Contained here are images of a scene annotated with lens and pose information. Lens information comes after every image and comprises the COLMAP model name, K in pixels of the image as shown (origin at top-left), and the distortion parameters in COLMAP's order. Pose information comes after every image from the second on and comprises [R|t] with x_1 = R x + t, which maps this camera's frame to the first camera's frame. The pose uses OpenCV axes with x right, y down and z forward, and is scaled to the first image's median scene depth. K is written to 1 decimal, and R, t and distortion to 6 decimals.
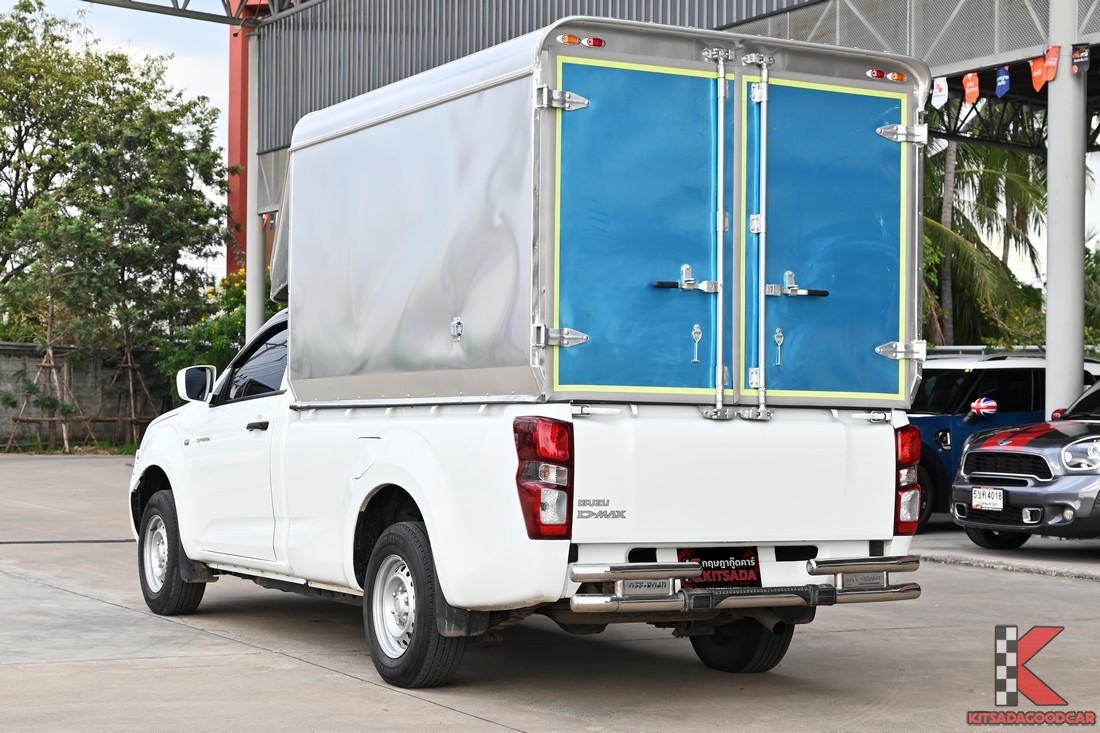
lens RADIAL K [[2055.8, 0, 550.8], [0, 2055.8, 373.1], [0, 0, 1]] dist [0.025610, 0.000000]
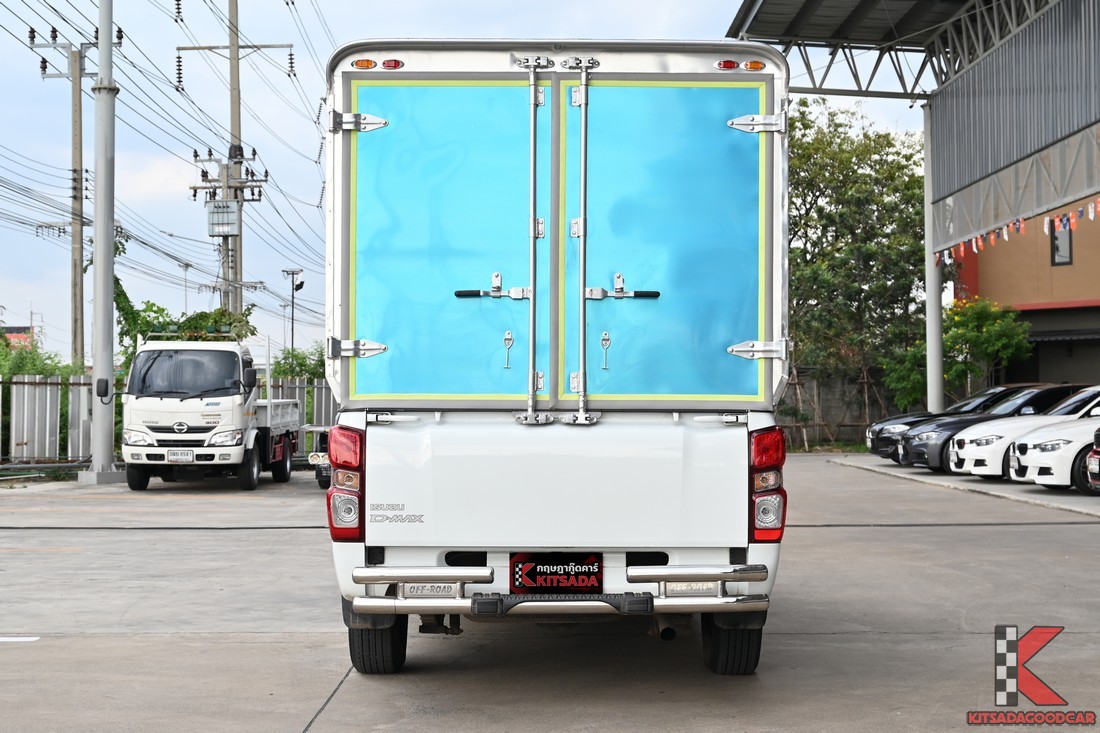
lens RADIAL K [[1620.6, 0, 548.1], [0, 1620.6, 359.7], [0, 0, 1]] dist [-0.096051, 0.000000]
pose [[0.891326, -0.031220, -0.452288, 0.430998], [0.023435, 0.999465, -0.022806, 0.008755], [0.452758, 0.009728, 0.891580, 0.290657]]
